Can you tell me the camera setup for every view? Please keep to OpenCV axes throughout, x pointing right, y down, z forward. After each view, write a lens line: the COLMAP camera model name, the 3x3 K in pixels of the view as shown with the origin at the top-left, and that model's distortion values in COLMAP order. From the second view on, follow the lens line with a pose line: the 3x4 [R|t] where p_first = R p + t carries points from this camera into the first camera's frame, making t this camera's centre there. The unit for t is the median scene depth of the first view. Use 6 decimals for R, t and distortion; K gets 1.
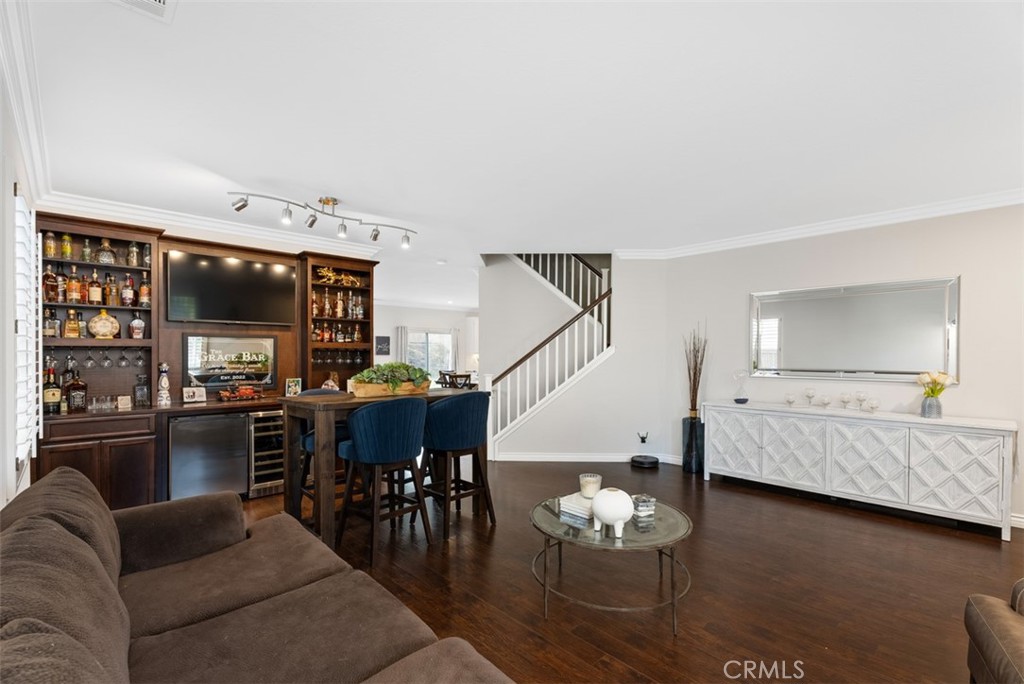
lens RADIAL K [[468.4, 0, 520.5], [0, 468.4, 336.5], [0, 0, 1]] dist [0.000962, 0.000236]
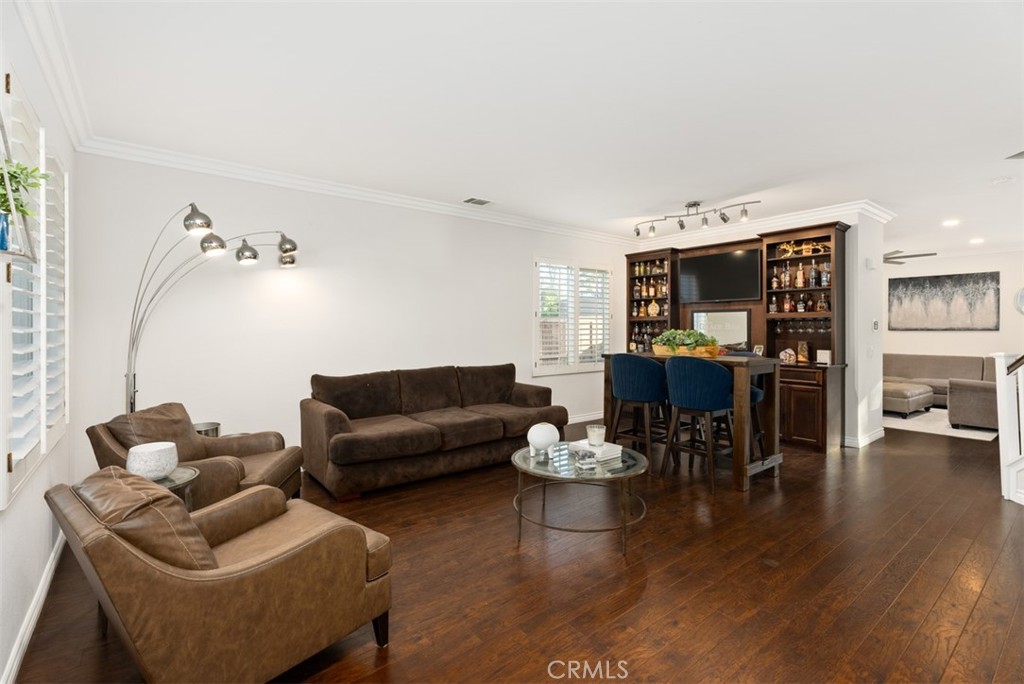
lens RADIAL K [[468.4, 0, 520.5], [0, 468.4, 336.5], [0, 0, 1]] dist [0.000962, 0.000236]
pose [[-0.098238, 0.021965, -0.994921, 0.768348], [0.044463, 0.998855, 0.017661, 0.022029], [0.994169, -0.042502, -0.099102, 0.547724]]
